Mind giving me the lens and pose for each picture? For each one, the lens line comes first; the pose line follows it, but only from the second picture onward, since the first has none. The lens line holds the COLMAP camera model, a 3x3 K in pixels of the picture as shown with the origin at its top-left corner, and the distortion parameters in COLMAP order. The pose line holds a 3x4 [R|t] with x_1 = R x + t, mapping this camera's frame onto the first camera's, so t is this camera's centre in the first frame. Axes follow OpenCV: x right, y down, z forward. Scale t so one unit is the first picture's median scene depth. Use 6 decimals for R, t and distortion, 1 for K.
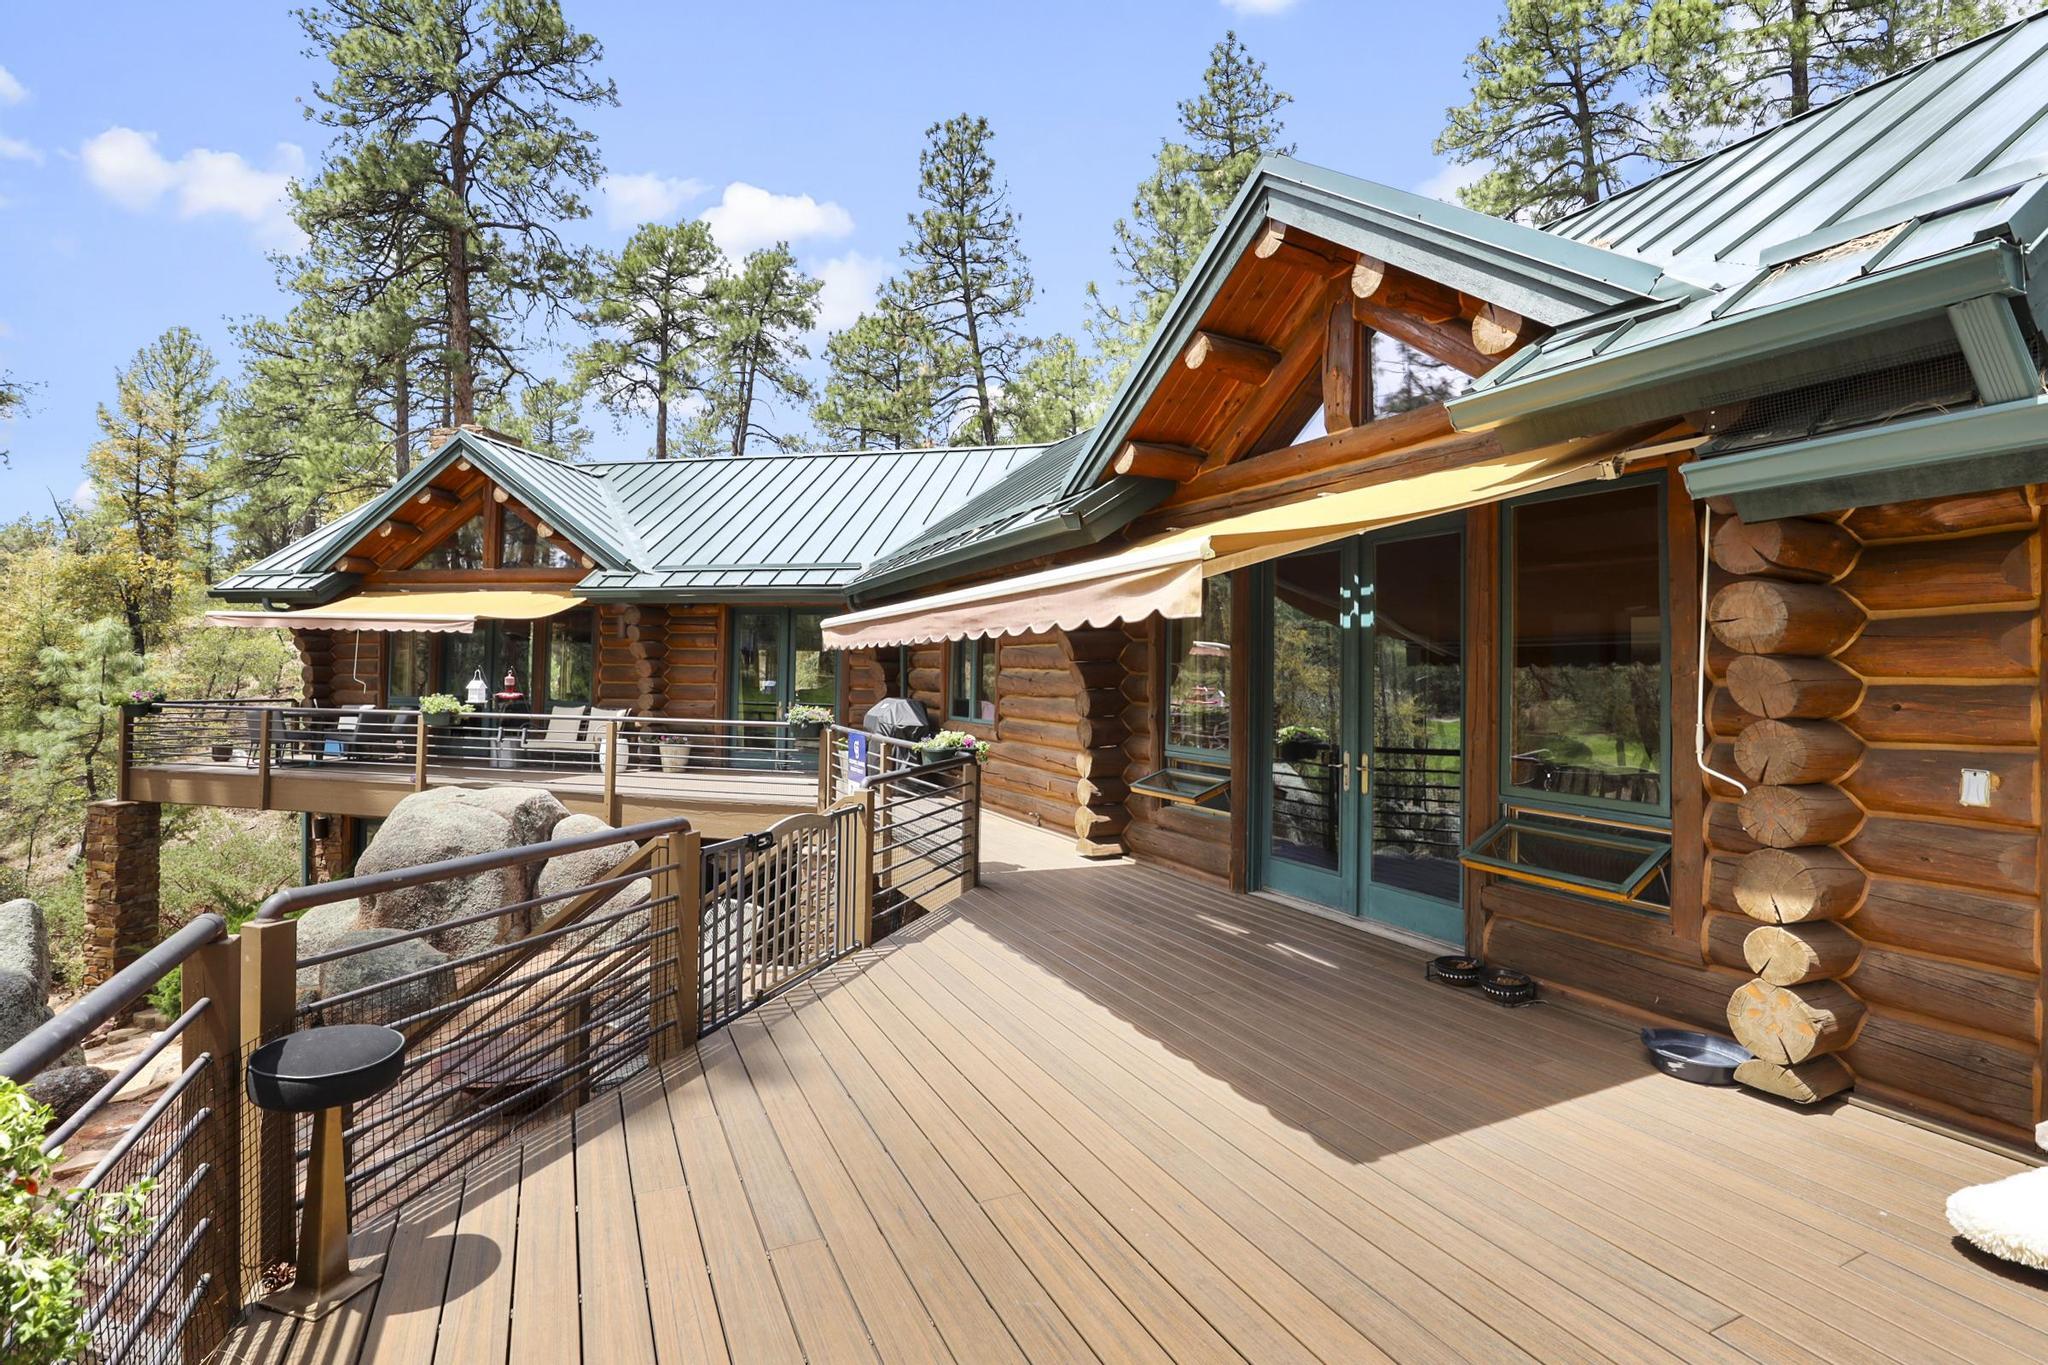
lens RADIAL K [[947.2, 0, 1024.0], [0, 947.2, 682.5], [0, 0, 1]] dist [-0.019624, -0.025224]
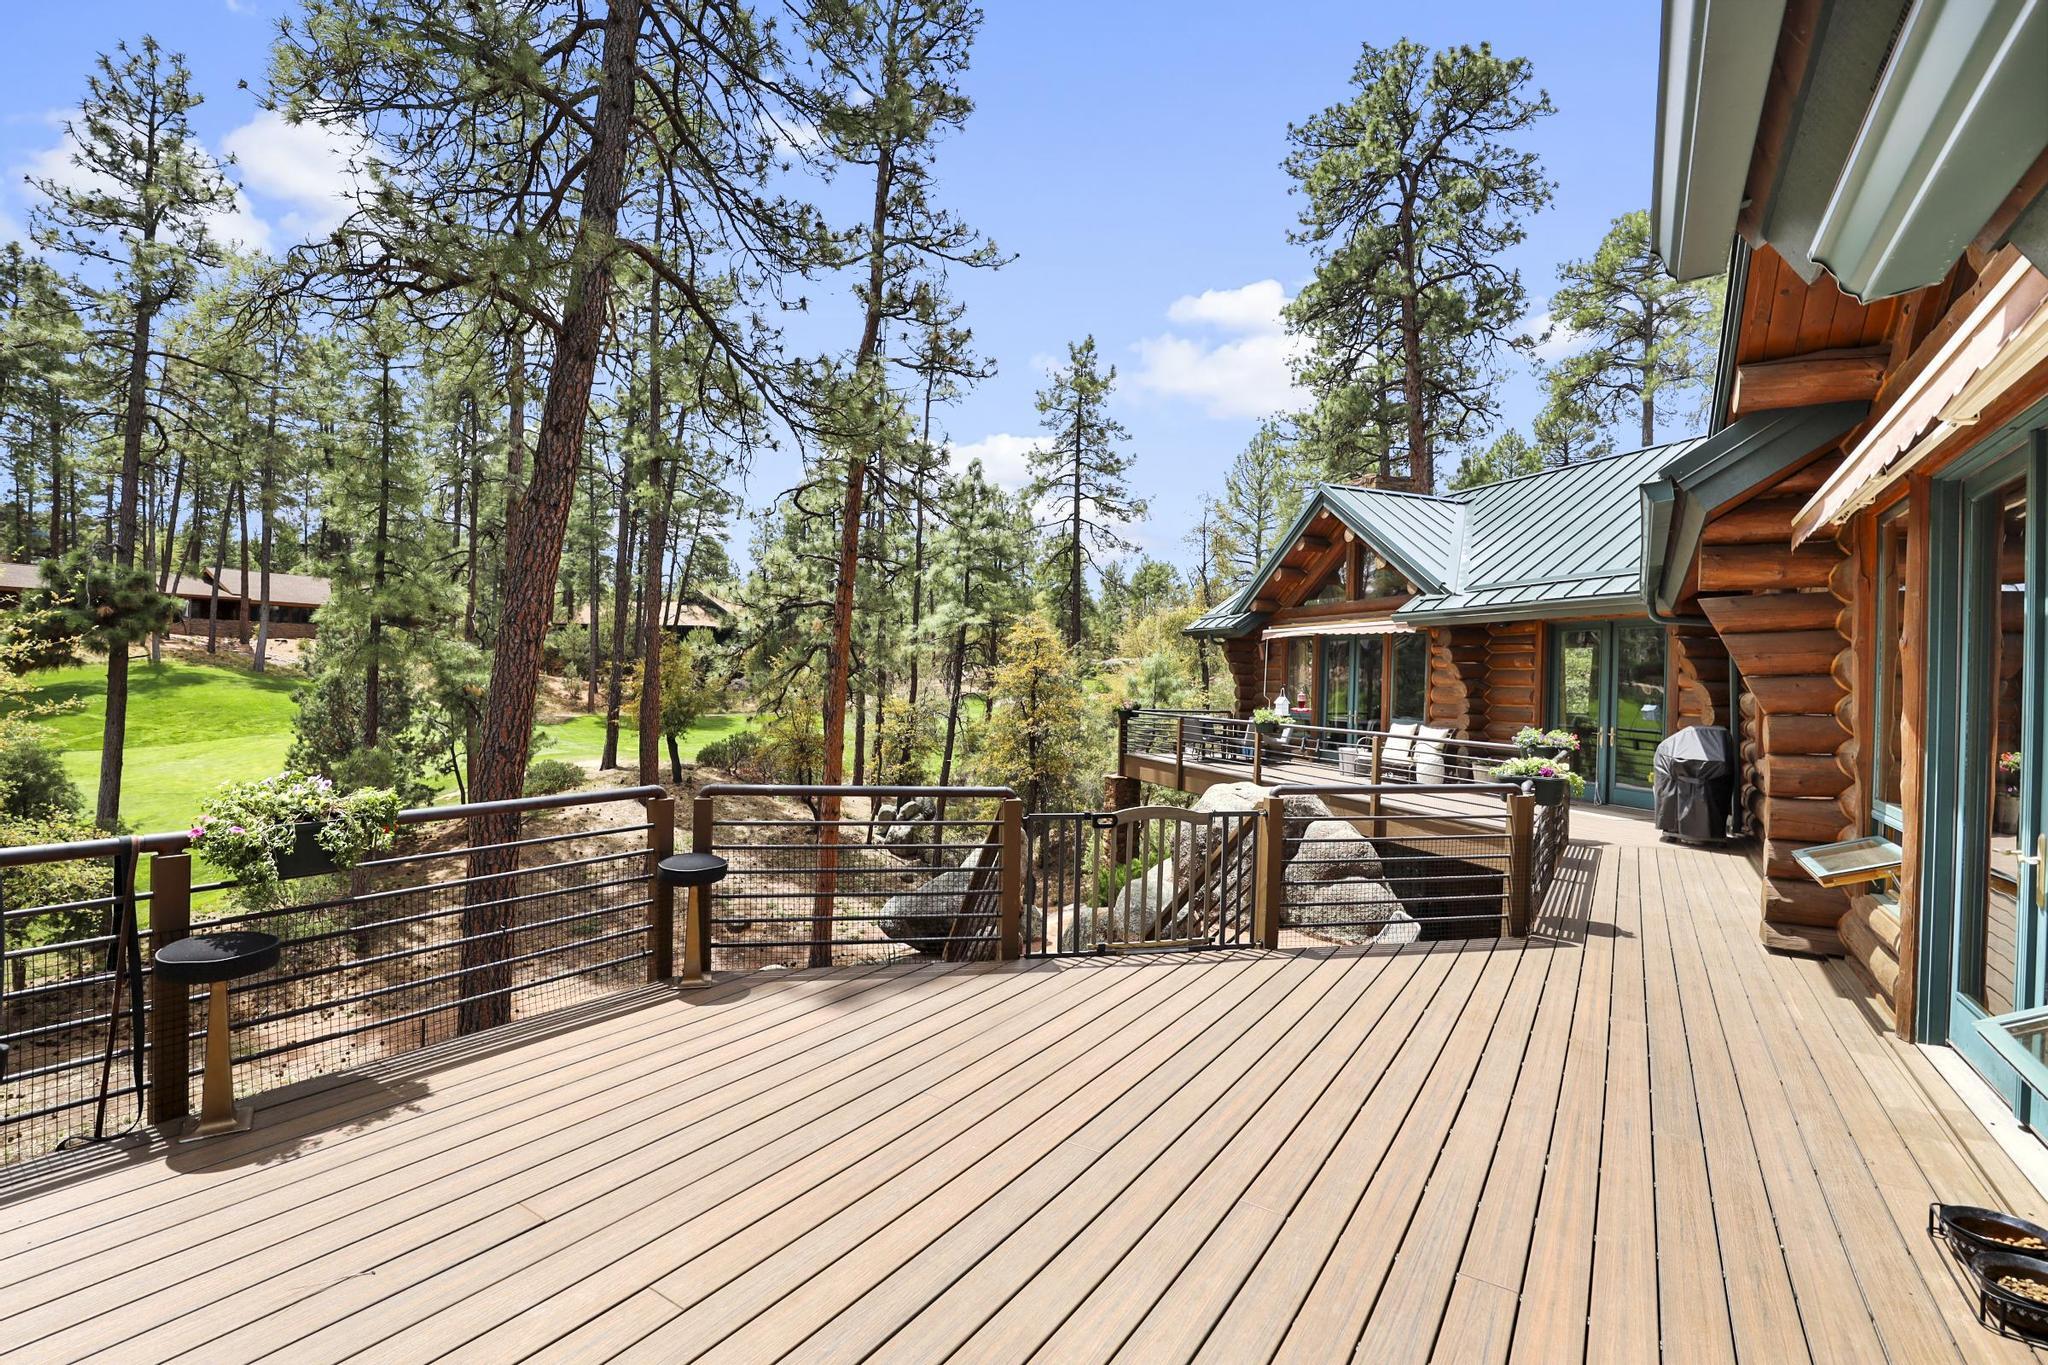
lens RADIAL K [[931.8, 0, 1024.0], [0, 931.8, 682.5], [0, 0, 1]] dist [-0.001153, -0.024136]
pose [[0.513388, 0.000560, -0.858156, 0.109514], [-0.024778, 0.999593, -0.014171, 0.002037], [0.857799, 0.028539, 0.513193, 0.046952]]
